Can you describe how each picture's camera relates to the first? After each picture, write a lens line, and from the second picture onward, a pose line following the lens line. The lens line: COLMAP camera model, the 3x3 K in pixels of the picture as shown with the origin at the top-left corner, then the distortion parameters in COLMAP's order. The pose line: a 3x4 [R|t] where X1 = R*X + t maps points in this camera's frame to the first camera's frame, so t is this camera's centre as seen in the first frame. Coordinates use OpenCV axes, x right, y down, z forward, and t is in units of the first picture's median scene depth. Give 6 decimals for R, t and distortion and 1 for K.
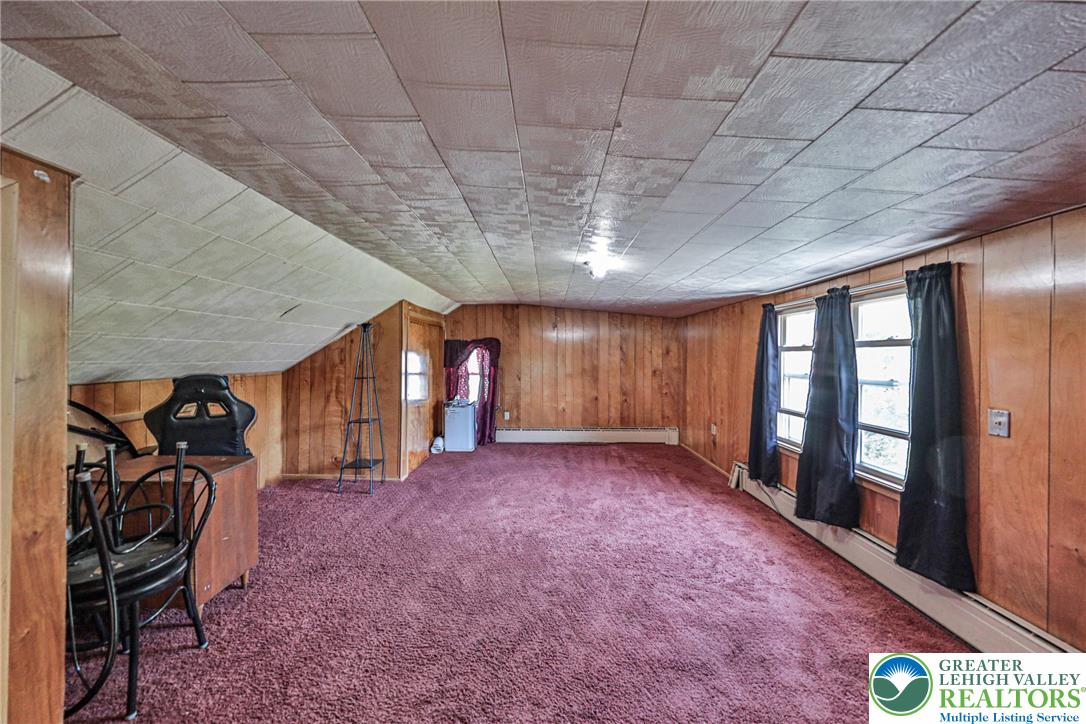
lens RADIAL K [[370.4, 0, 543.9], [0, 370.4, 358.9], [0, 0, 1]] dist [-0.000148, -0.000100]
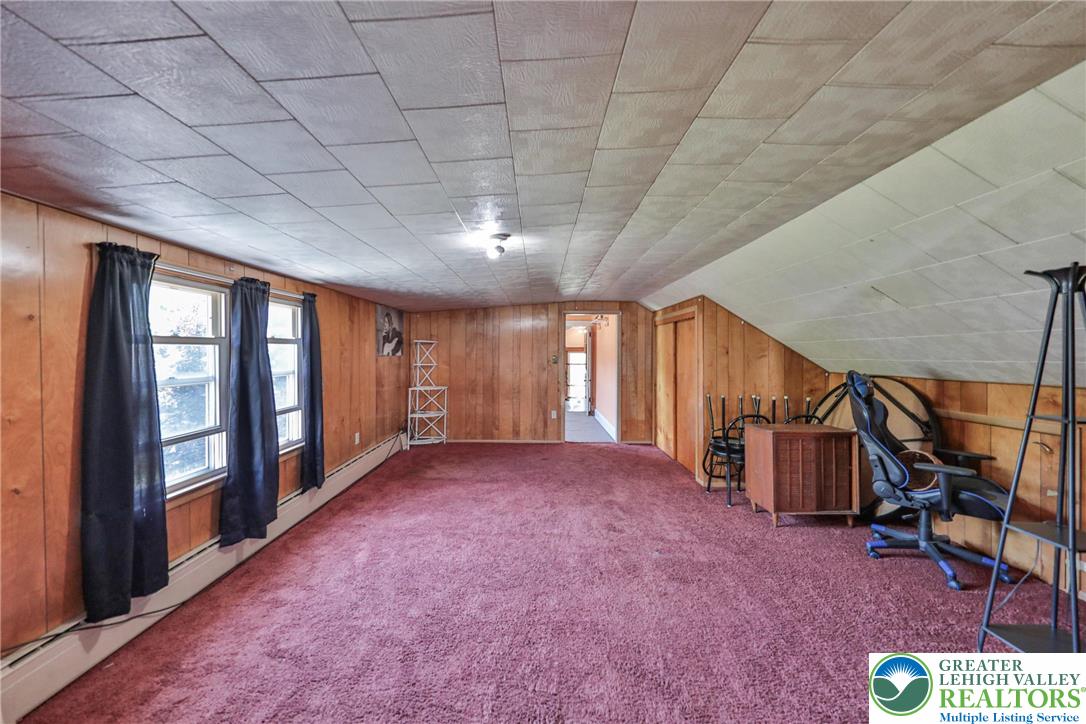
lens RADIAL K [[370.4, 0, 543.9], [0, 370.4, 358.9], [0, 0, 1]] dist [-0.000148, -0.000100]
pose [[-0.999131, -0.001252, -0.041665, 0.077653], [-0.001212, 0.999999, -0.000990, 0.014442], [0.041667, -0.000939, -0.999131, 2.044626]]
